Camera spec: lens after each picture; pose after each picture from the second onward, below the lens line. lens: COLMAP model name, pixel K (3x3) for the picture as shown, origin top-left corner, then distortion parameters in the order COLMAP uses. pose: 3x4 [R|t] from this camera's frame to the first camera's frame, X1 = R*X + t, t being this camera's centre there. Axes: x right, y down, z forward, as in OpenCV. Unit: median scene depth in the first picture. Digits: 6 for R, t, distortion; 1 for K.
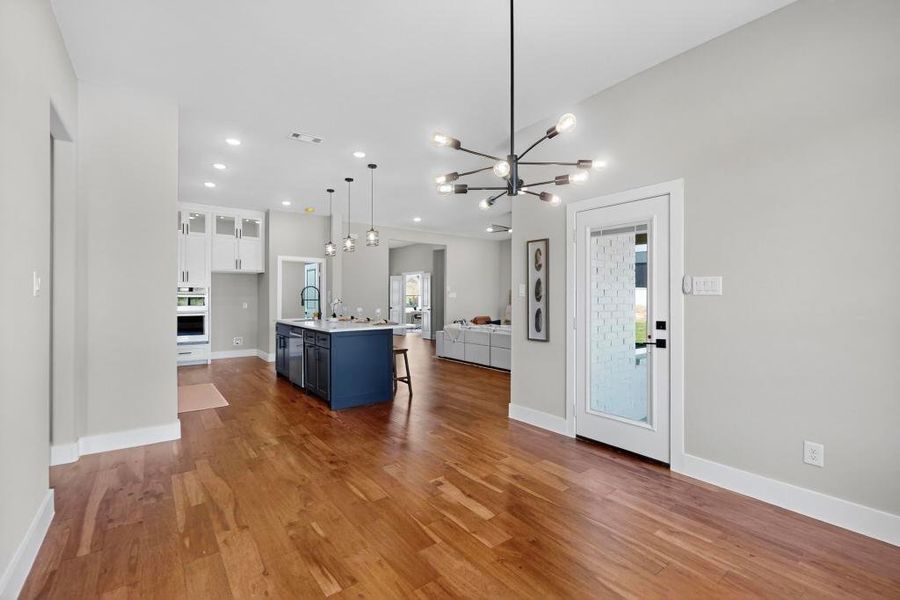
lens RADIAL K [[393.7, 0, 449.9], [0, 393.7, 296.5], [0, 0, 1]] dist [-0.000482, 0.000674]
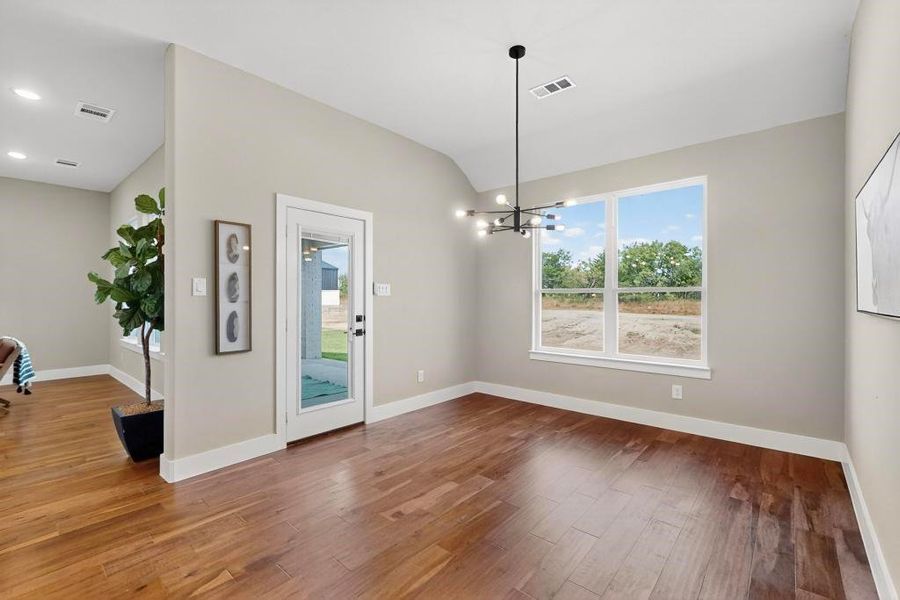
lens RADIAL K [[393.7, 0, 450.6], [0, 393.7, 295.2], [0, 0, 1]] dist [-0.000482, 0.000674]
pose [[-0.201419, 0.007335, 0.979478, -0.805469], [-0.003804, 0.999959, -0.008271, 0.004544], [-0.979498, -0.005392, -0.201383, 0.957010]]
